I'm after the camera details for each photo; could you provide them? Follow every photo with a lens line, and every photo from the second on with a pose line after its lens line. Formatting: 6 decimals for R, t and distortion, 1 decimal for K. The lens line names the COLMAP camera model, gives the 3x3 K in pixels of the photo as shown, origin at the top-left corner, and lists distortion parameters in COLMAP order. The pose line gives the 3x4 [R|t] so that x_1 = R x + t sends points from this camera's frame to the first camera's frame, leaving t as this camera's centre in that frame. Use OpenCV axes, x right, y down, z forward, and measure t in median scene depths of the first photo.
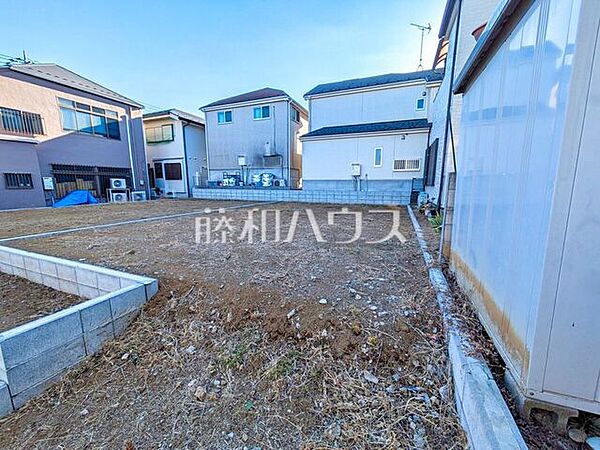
lens RADIAL K [[236.4, 0, 302.9], [0, 236.4, 223.9], [0, 0, 1]] dist [-0.002934, 0.001166]
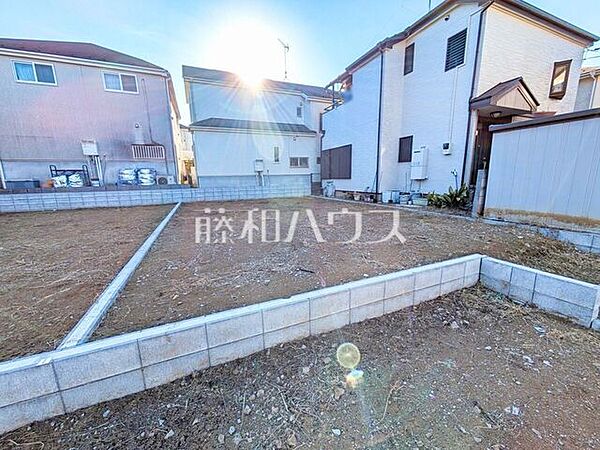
lens RADIAL K [[236.4, 0, 302.5], [0, 236.4, 223.6], [0, 0, 1]] dist [-0.002934, 0.001166]
pose [[0.699463, -0.153450, 0.698001, -0.363158], [0.141436, 0.987082, 0.075270, -0.025949], [-0.700534, 0.046074, 0.712130, 0.126158]]
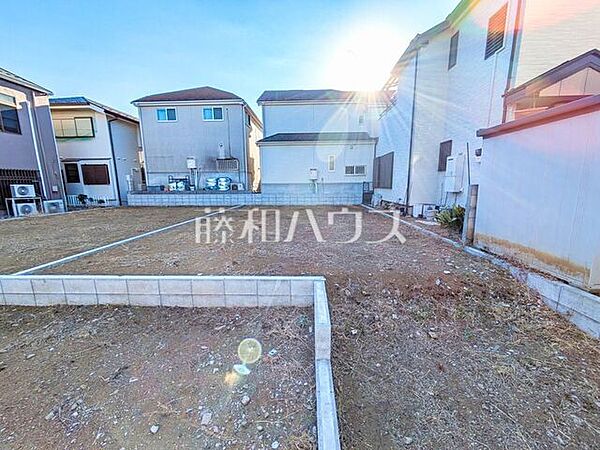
lens RADIAL K [[236.4, 0, 302.5], [0, 236.4, 223.3], [0, 0, 1]] dist [-0.002934, 0.001166]
pose [[0.939127, -0.066906, 0.336993, -0.191086], [0.068690, 0.997616, 0.006639, -0.009349], [-0.336634, 0.016913, 0.941484, -0.019659]]
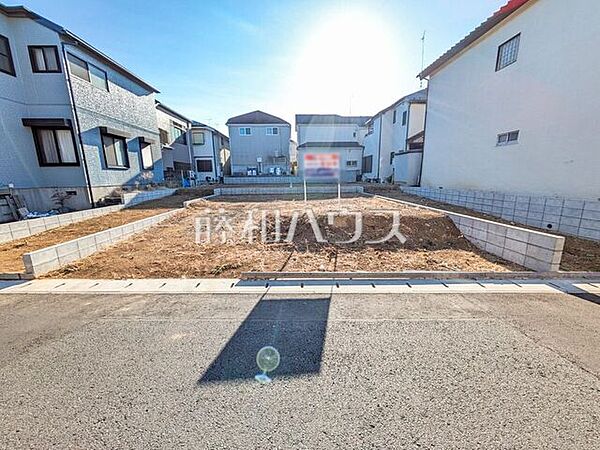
lens RADIAL K [[236.4, 0, 302.4], [0, 236.4, 224.4], [0, 0, 1]] dist [-0.002934, 0.001166]
pose [[0.908522, -0.097198, 0.406376, -0.747997], [0.085584, 0.995236, 0.046705, 0.134700], [-0.408979, -0.007654, 0.912512, -0.651277]]
